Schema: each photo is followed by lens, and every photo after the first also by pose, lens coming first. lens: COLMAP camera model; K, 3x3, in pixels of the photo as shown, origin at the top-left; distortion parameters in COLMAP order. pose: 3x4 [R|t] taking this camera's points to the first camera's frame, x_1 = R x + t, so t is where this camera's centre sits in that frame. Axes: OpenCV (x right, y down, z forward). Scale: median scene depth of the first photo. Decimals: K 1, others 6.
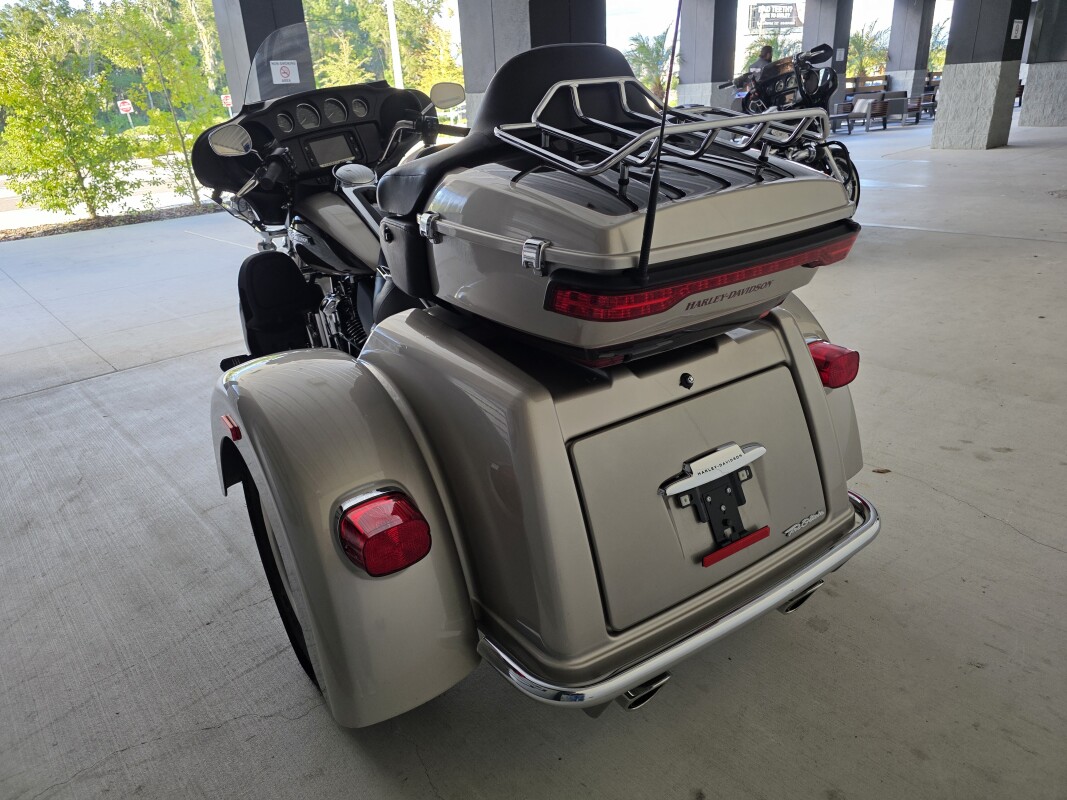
lens RADIAL K [[724.9, 0, 530.5], [0, 724.9, 407.3], [0, 0, 1]] dist [0.005087, 0.002760]
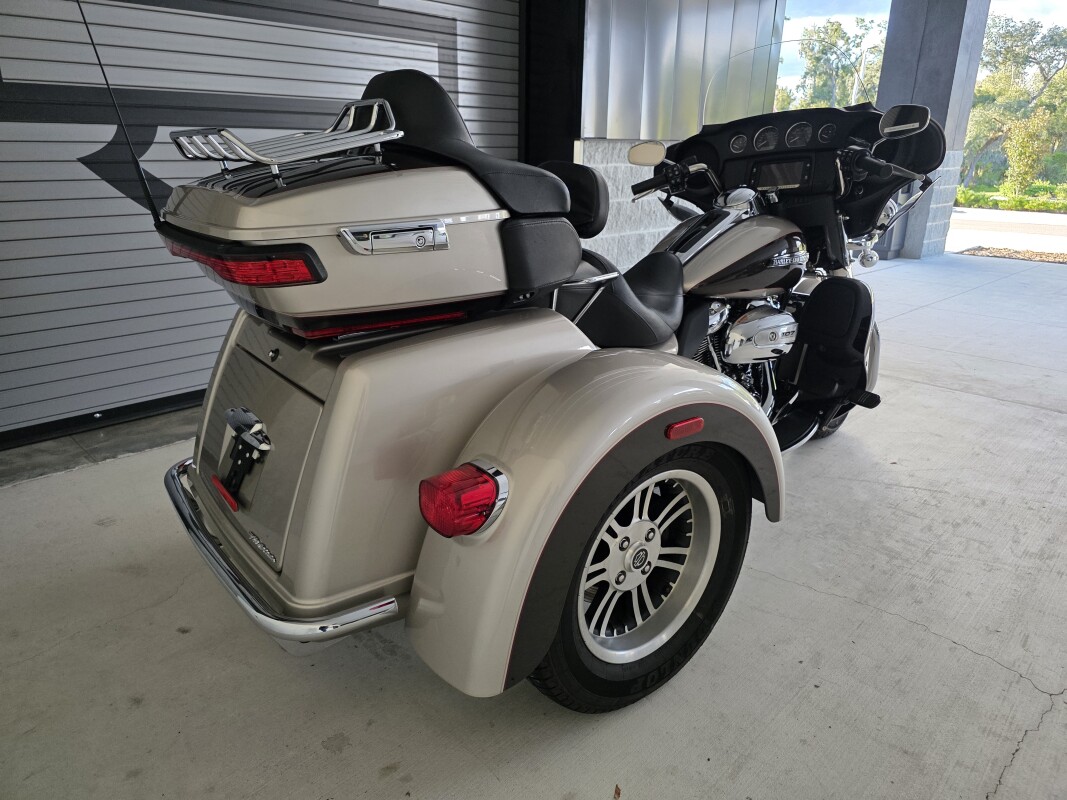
lens RADIAL K [[724.9, 0, 530.5], [0, 724.9, 407.3], [0, 0, 1]] dist [0.005087, 0.002760]
pose [[0.046795, 0.379427, -0.924038, 0.747635], [-0.406397, 0.852264, 0.329374, -0.287814], [0.912498, 0.360113, 0.194079, 0.653364]]
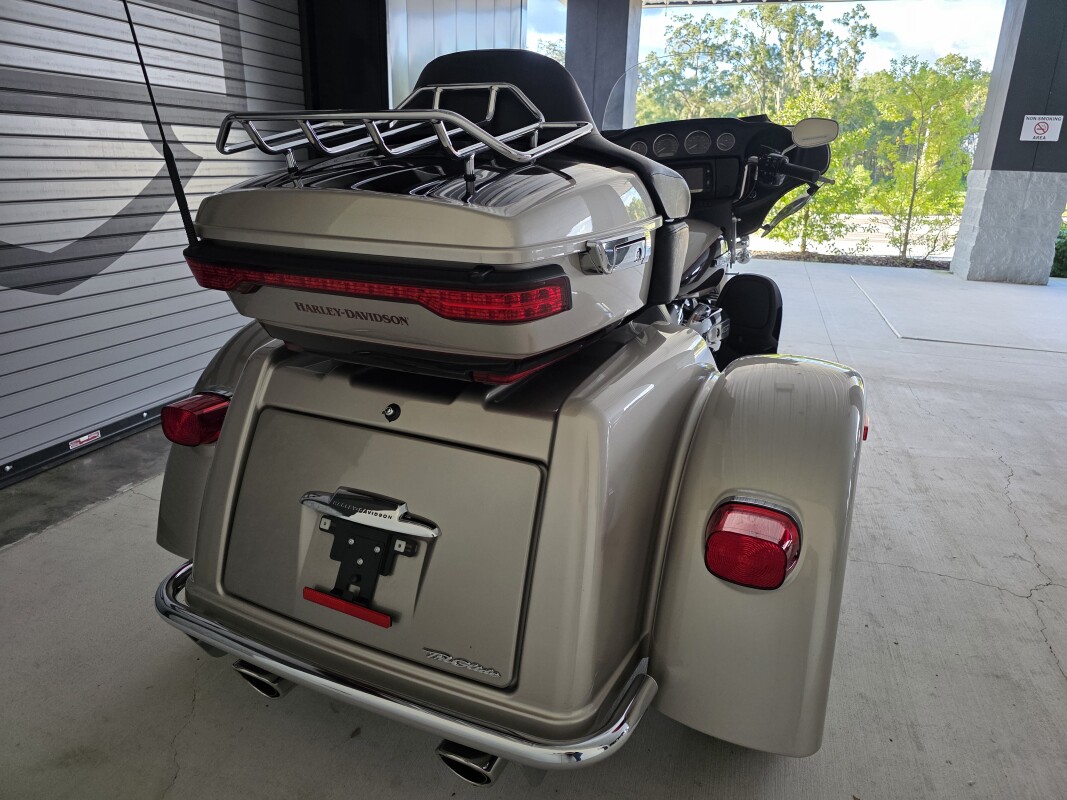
lens RADIAL K [[724.9, 0, 530.5], [0, 724.9, 407.3], [0, 0, 1]] dist [0.005087, 0.002760]
pose [[0.502048, 0.334117, -0.797693, 0.559048], [-0.389812, 0.910775, 0.136144, -0.127343], [0.772007, 0.242599, 0.587495, 0.335142]]
